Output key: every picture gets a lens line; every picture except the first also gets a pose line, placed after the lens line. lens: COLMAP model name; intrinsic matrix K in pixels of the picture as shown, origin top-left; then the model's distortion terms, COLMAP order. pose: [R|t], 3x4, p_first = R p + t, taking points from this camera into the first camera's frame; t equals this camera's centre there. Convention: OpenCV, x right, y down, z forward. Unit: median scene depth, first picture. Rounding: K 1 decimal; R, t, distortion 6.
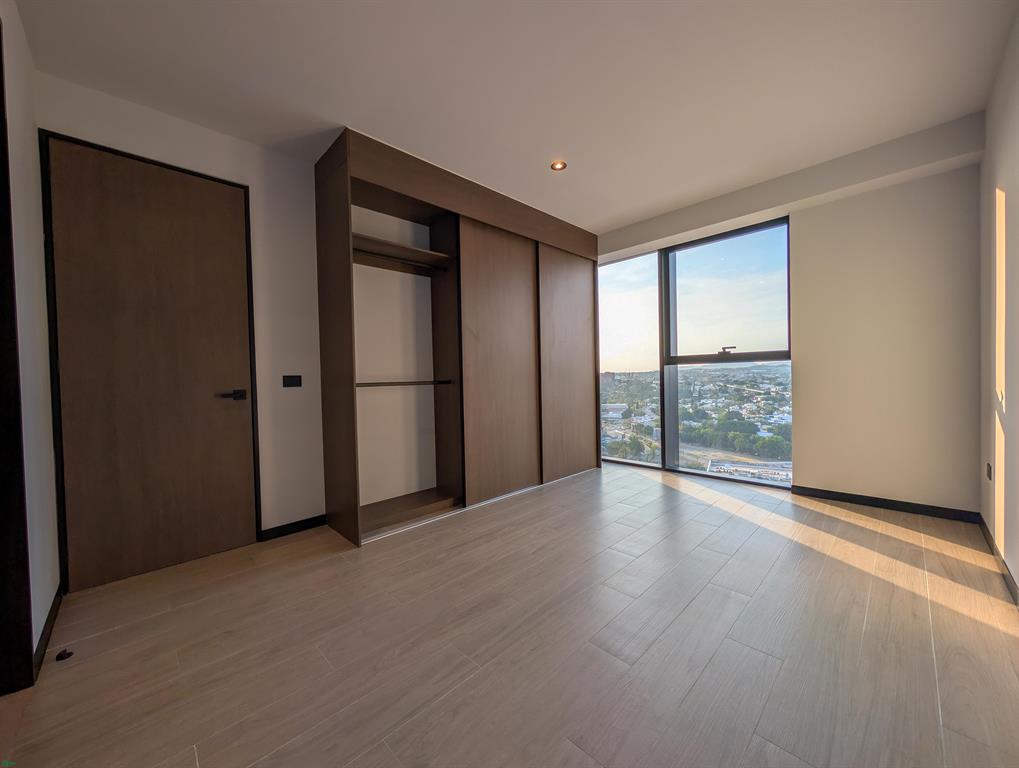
lens RADIAL K [[392.8, 0, 509.7], [0, 392.8, 382.6], [0, 0, 1]] dist [0.001643, 0.000129]
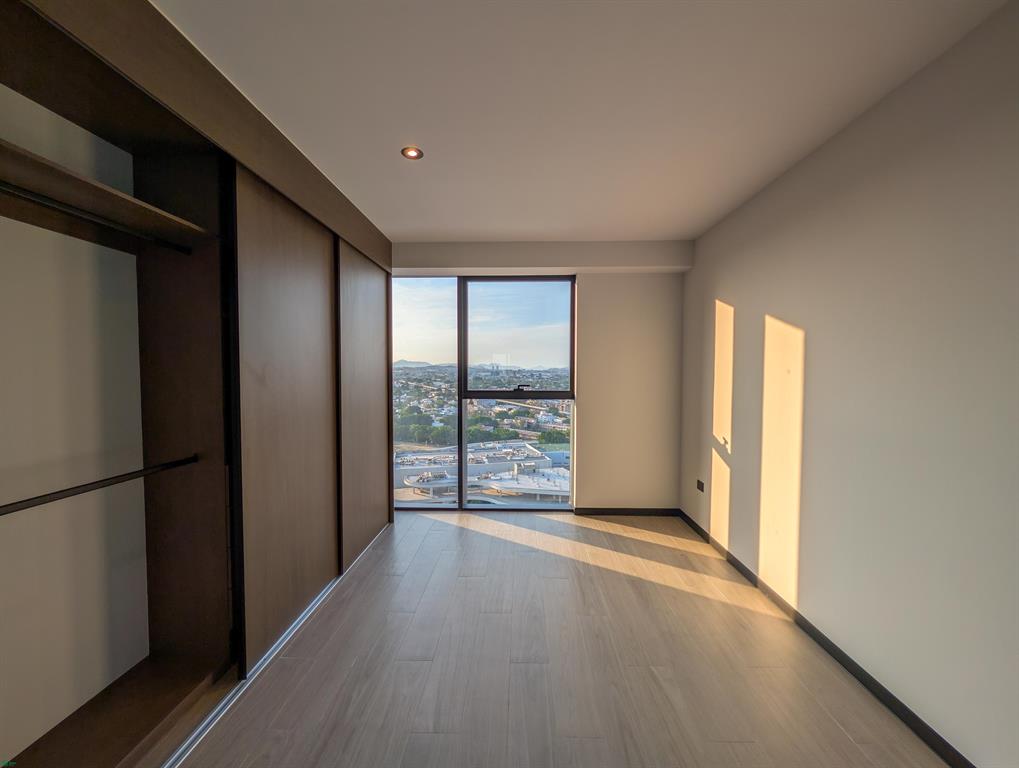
lens RADIAL K [[385.0, 0, 522.9], [0, 385.0, 377.7], [0, 0, 1]] dist [0.000699, 0.000132]
pose [[0.694124, 0.009623, 0.719791, -0.190461], [-0.007598, 0.999953, -0.006041, -0.104206], [-0.719815, -0.001276, 0.694165, 0.283603]]
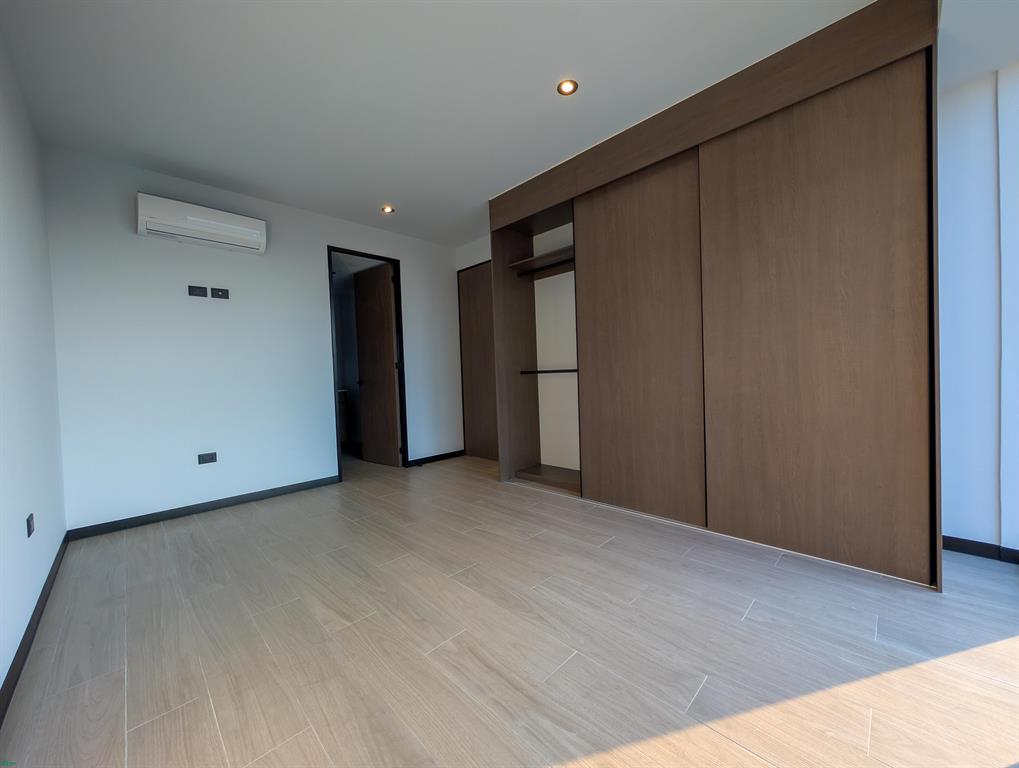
lens RADIAL K [[383.8, 0, 509.5], [0, 383.8, 384.0], [0, 0, 1]] dist [-0.000290, 0.000056]
pose [[0.009719, 0.051029, -0.998650, 0.708348], [0.020972, 0.998467, 0.051224, -0.017352], [0.999733, -0.021441, 0.008634, 0.692733]]
